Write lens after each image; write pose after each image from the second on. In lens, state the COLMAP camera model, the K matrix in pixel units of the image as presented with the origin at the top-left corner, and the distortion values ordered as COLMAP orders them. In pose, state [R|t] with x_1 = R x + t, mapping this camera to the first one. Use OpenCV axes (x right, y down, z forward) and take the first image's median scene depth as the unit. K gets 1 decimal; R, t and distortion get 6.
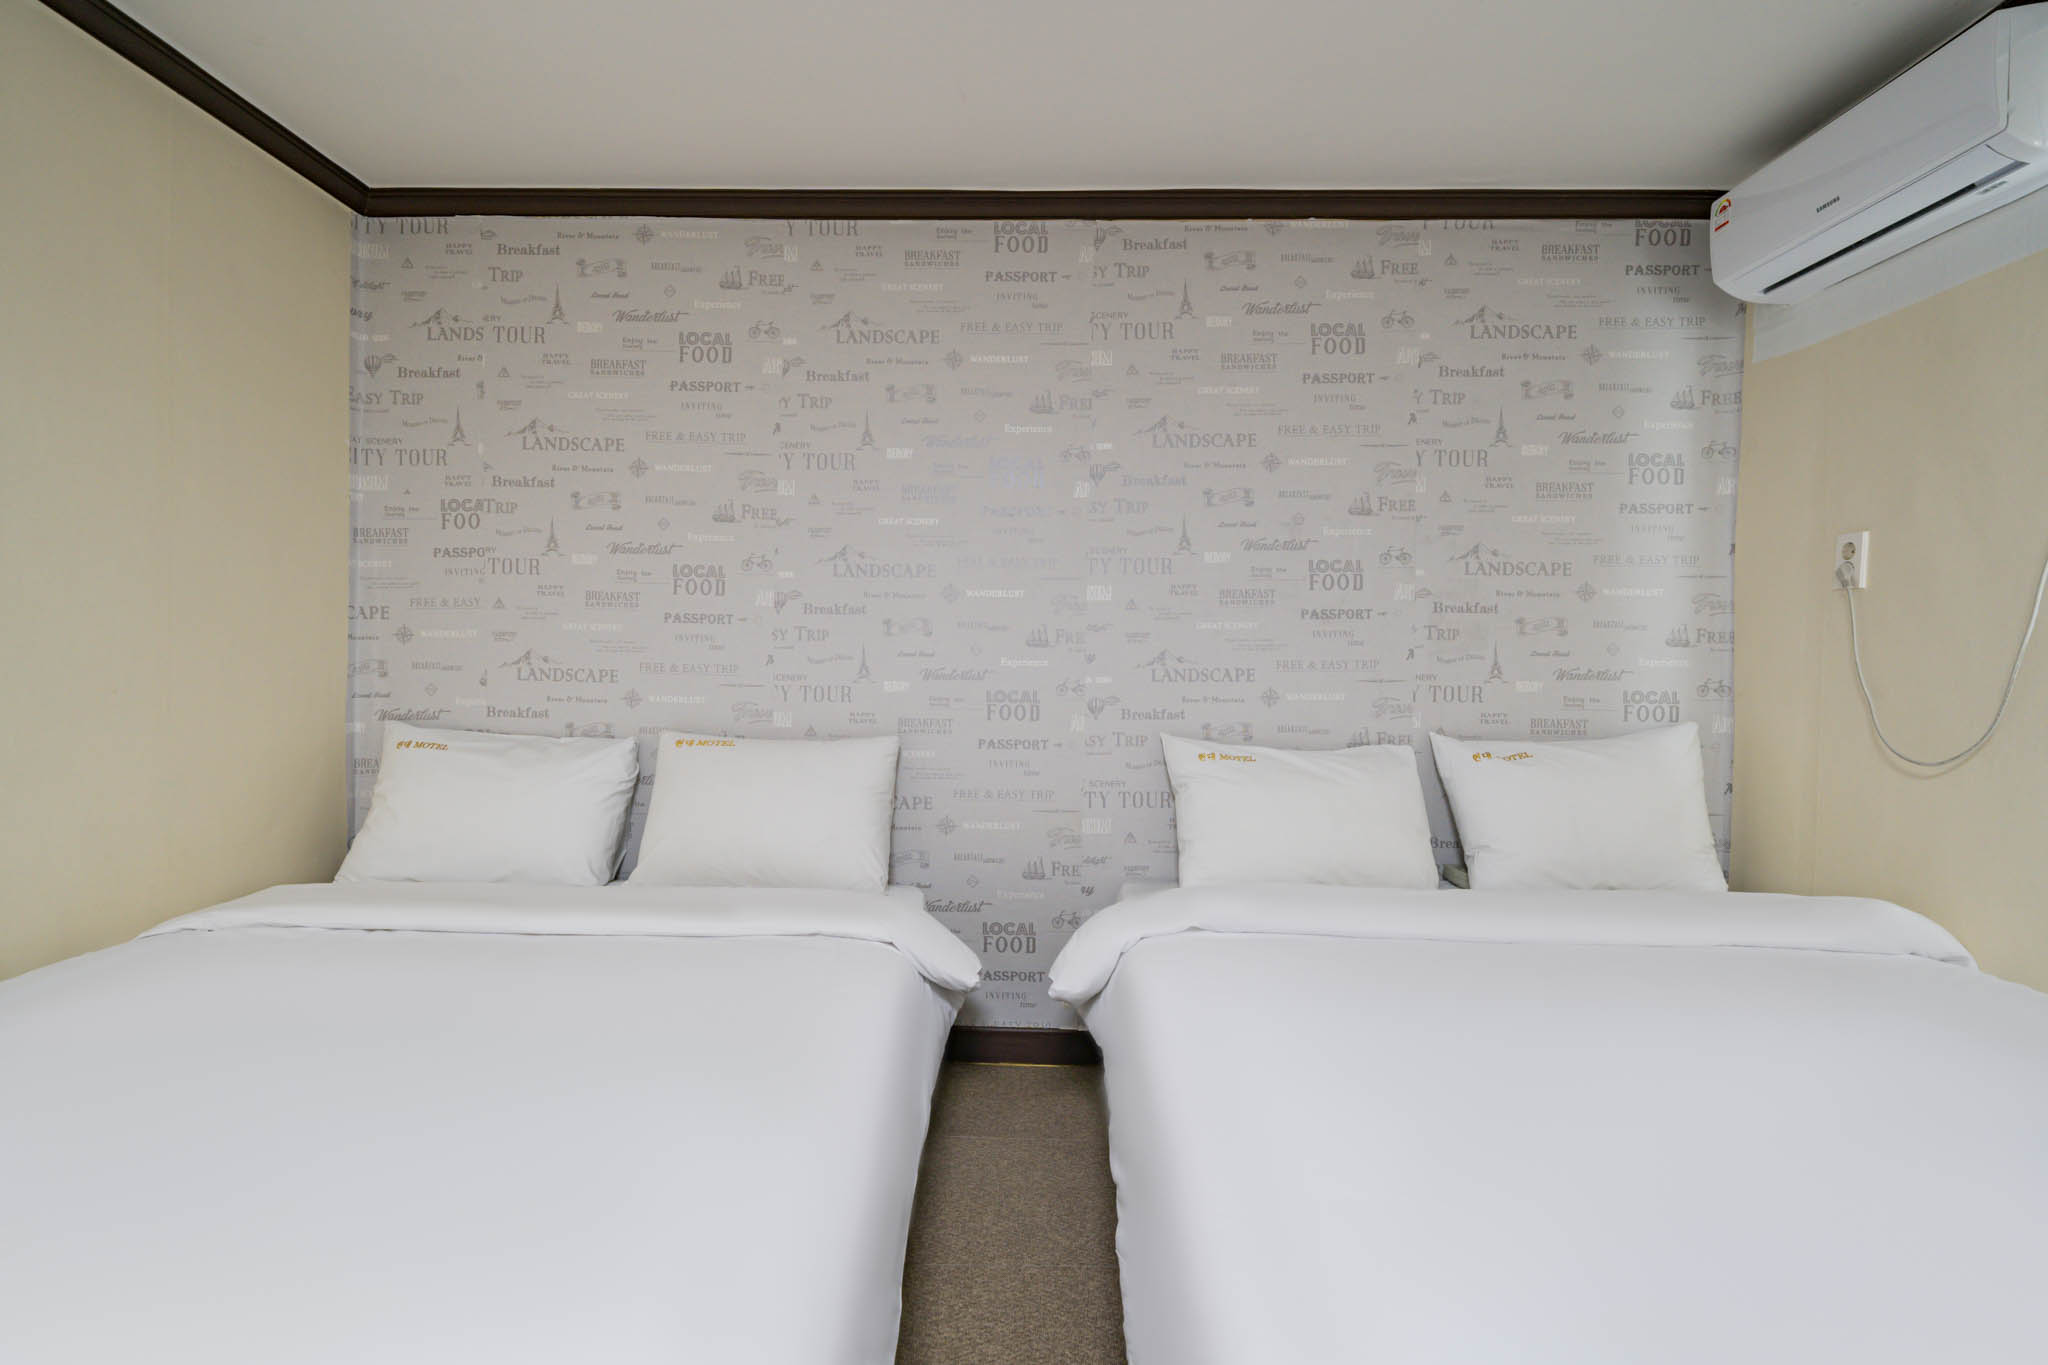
lens RADIAL K [[961.5, 0, 1010.9], [0, 961.5, 680.4], [0, 0, 1]] dist [0.001500, 0.000423]
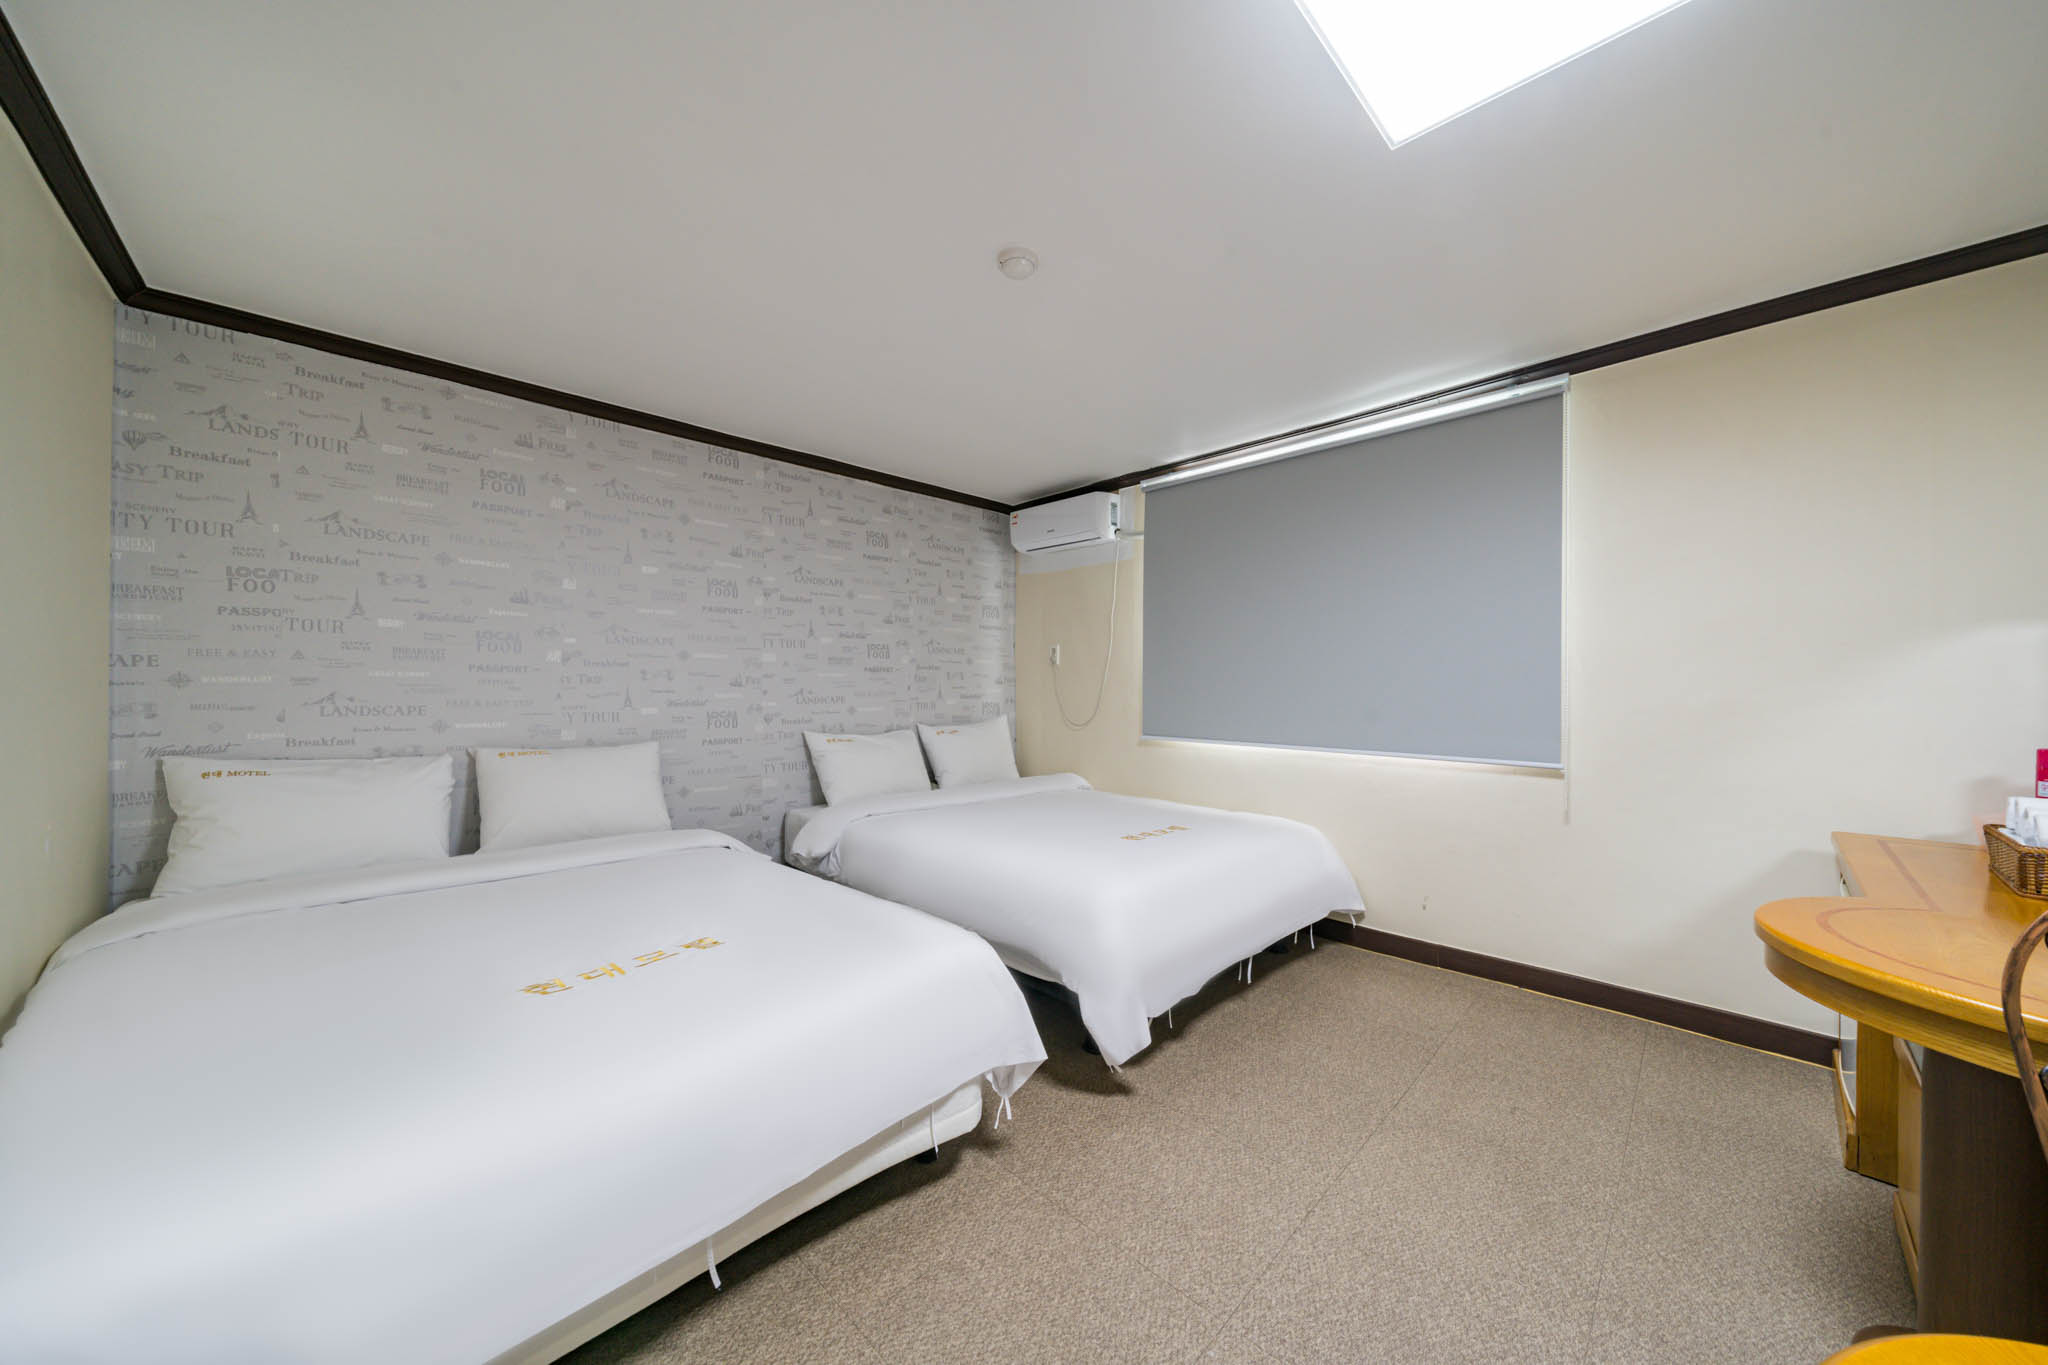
lens RADIAL K [[688.0, 0, 1013.9], [0, 688.0, 694.6], [0, 0, 1]] dist [-0.001422, -0.000548]
pose [[0.713360, -0.017435, 0.700581, -0.506572], [0.019095, 0.999803, 0.005438, -0.016616], [-0.700538, 0.009499, 0.713552, -0.283058]]
